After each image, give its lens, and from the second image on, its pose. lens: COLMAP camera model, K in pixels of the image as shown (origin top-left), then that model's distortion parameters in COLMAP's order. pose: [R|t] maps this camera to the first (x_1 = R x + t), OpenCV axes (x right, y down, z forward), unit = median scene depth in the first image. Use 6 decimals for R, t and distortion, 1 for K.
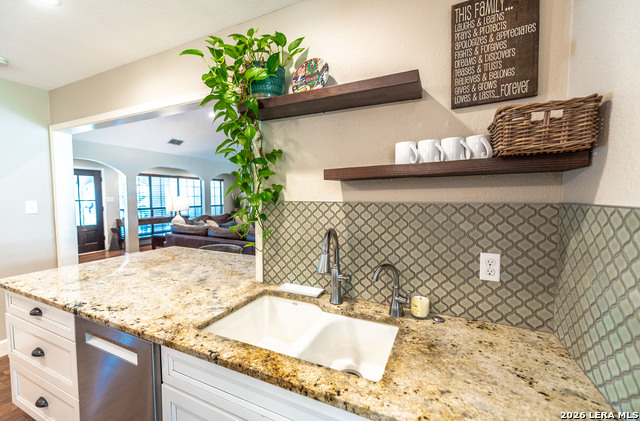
lens RADIAL K [[265.0, 0, 324.0], [0, 265.0, 210.2], [0, 0, 1]] dist [-0.012983, -0.000827]
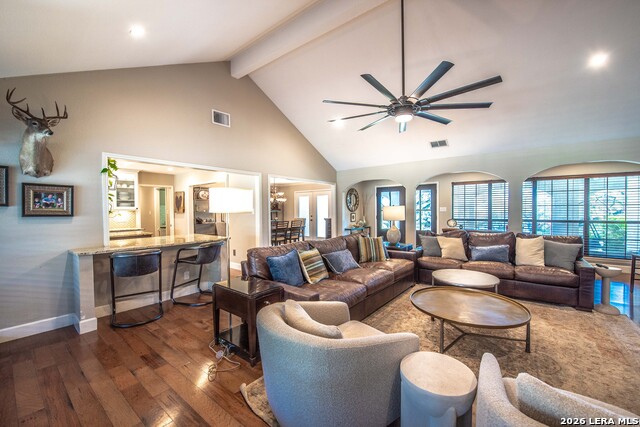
lens RADIAL K [[260.2, 0, 321.0], [0, 260.2, 211.6], [0, 0, 1]] dist [0.002362, 0.000147]
pose [[-0.221122, 0.008967, -0.975205, 0.374294], [-0.045388, 0.998780, 0.019475, -0.032845], [0.974189, 0.048569, -0.220445, 0.818364]]
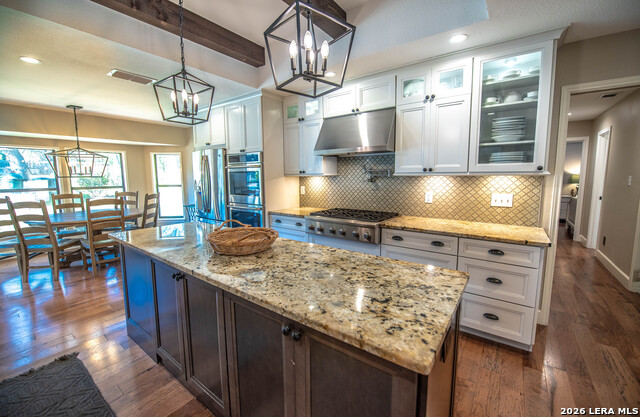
lens RADIAL K [[260.7, 0, 321.8], [0, 260.7, 205.3], [0, 0, 1]] dist [-0.013537, -0.000981]
pose [[-0.979983, -0.020390, 0.198034, -0.318064], [0.013912, 0.985296, 0.170291, -0.003197], [-0.198595, 0.169637, -0.965289, 0.197280]]
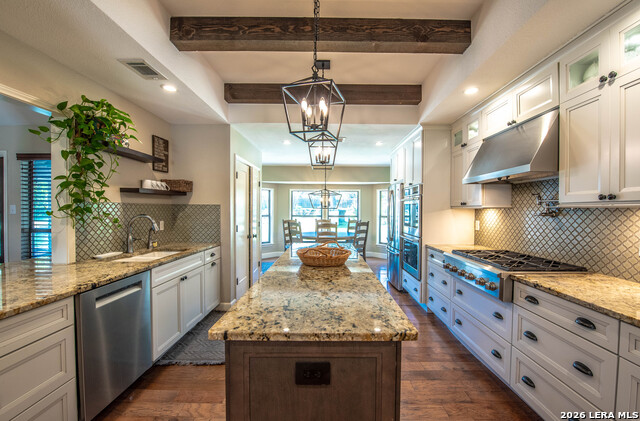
lens RADIAL K [[265.0, 0, 323.8], [0, 265.0, 213.8], [0, 0, 1]] dist [-0.012983, -0.000827]
pose [[-0.419480, -0.019686, 0.907551, -0.503659], [0.045570, 0.998048, 0.042711, 0.006819], [-0.906620, 0.059273, -0.417764, 0.099461]]
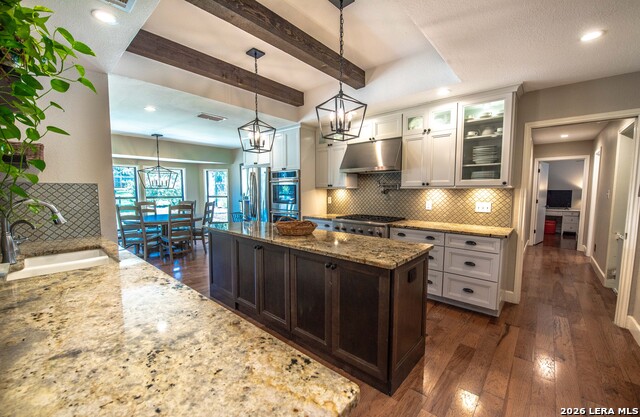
lens RADIAL K [[260.7, 0, 317.3], [0, 260.7, 212.2], [0, 0, 1]] dist [-0.013537, -0.000981]
pose [[-0.954982, -0.029832, 0.295161, -0.344482], [0.012246, 0.990119, 0.139692, -0.006824], [-0.296412, 0.137018, -0.945180, 0.347757]]
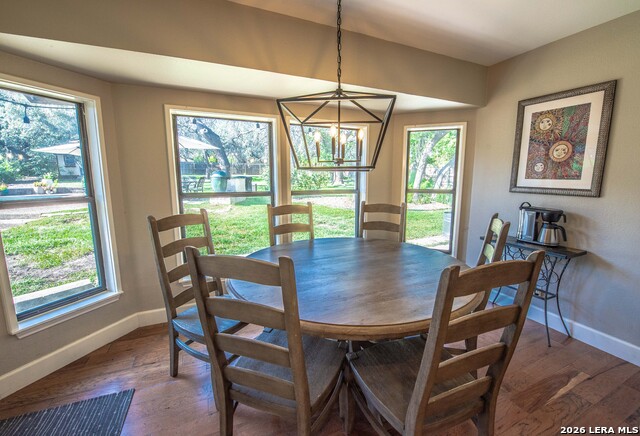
lens RADIAL K [[276.0, 0, 322.6], [0, 276.0, 217.8], [0, 0, 1]] dist [0.002929, 0.000159]
pose [[-0.745711, -0.100423, 0.658658, 0.257592], [0.036463, 0.980943, 0.190843, 0.023319], [-0.665271, 0.166331, -0.727839, -0.118984]]
